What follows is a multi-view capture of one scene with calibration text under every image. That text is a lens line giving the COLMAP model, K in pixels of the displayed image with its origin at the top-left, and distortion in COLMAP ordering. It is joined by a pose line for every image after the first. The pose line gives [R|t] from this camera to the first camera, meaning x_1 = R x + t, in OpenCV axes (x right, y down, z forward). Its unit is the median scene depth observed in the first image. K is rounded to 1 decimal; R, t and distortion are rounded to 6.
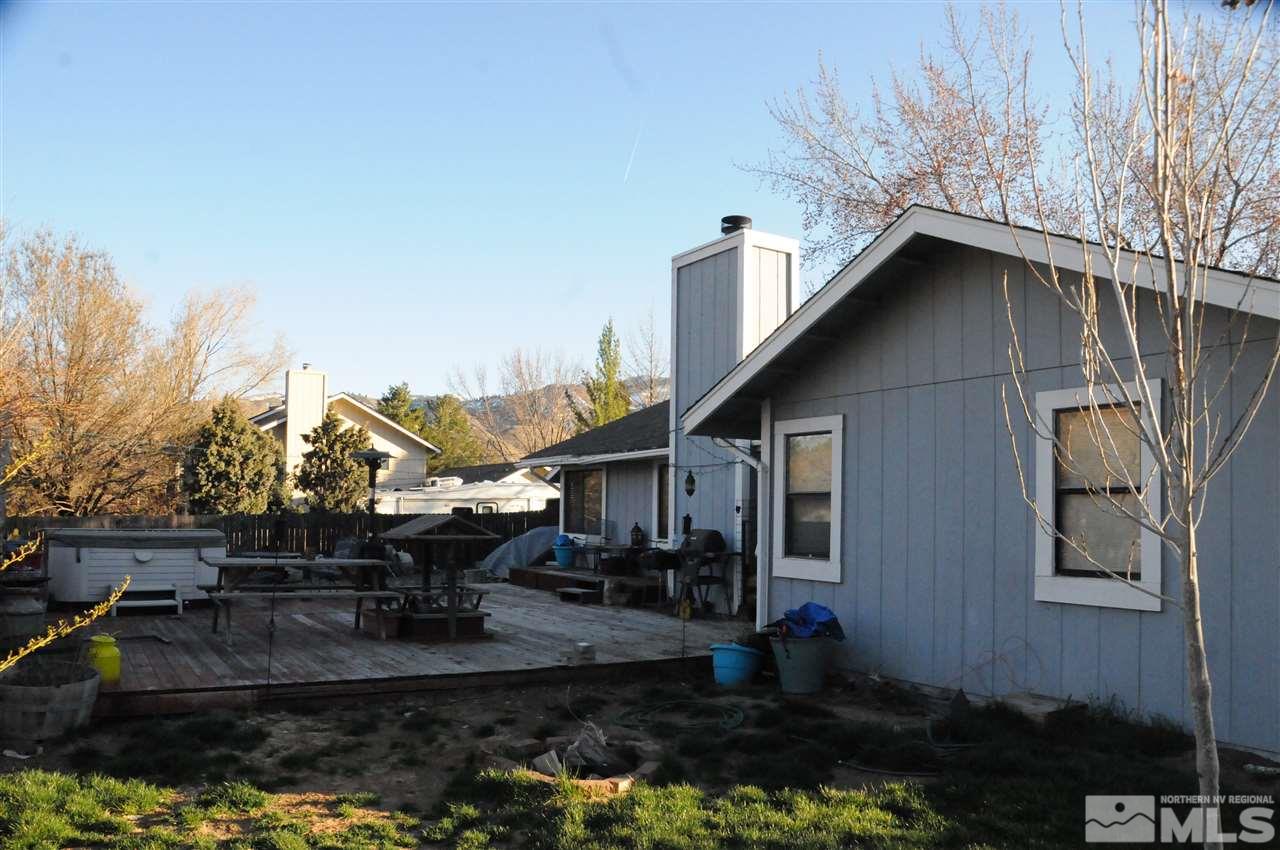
lens RADIAL K [[959.4, 0, 643.9], [0, 959.4, 473.3], [0, 0, 1]] dist [-0.089811, 0.089783]
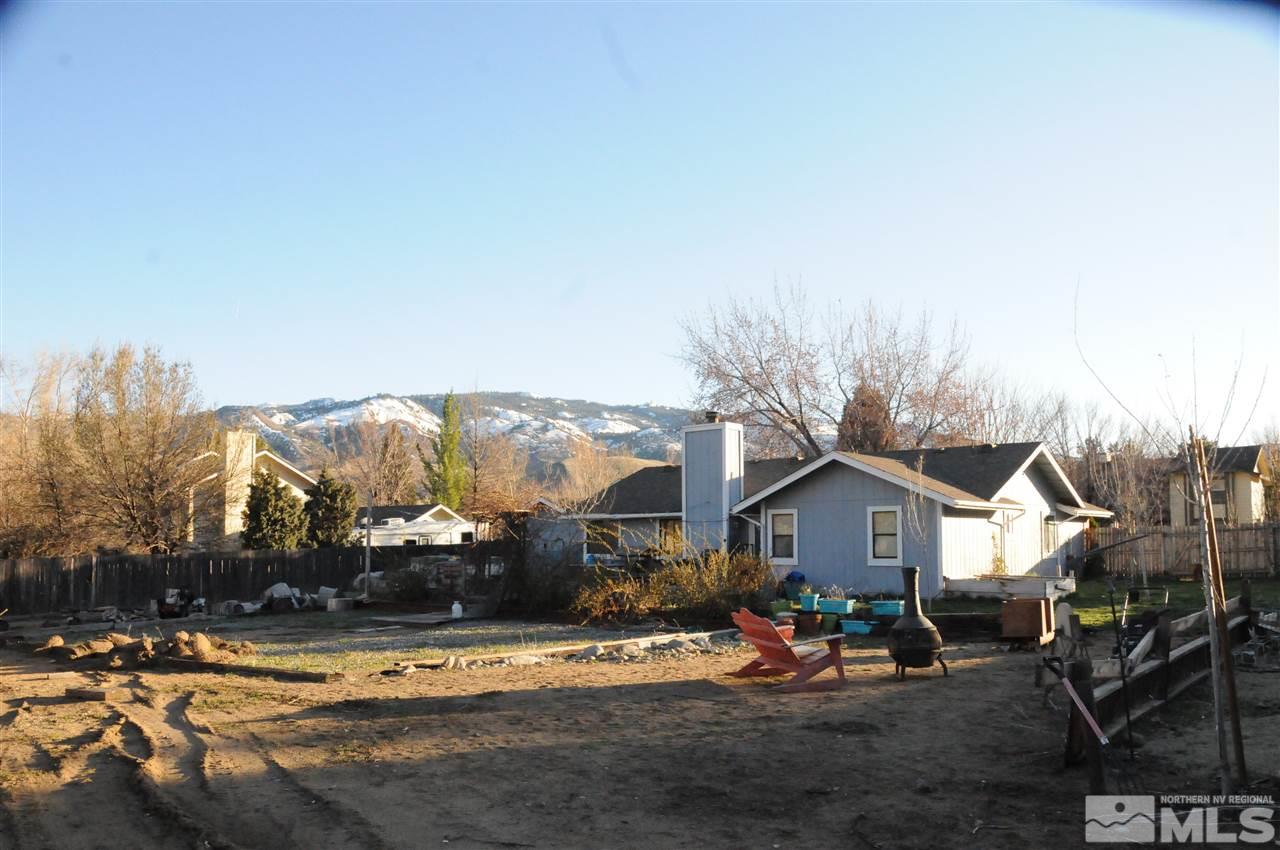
lens RADIAL K [[959.4, 0, 643.9], [0, 959.4, 473.3], [0, 0, 1]] dist [-0.089811, 0.089783]
pose [[0.947309, 0.002708, 0.320309, -1.102288], [0.005043, 0.999714, -0.023366, -0.095931], [-0.320281, 0.023750, 0.947025, -1.534401]]
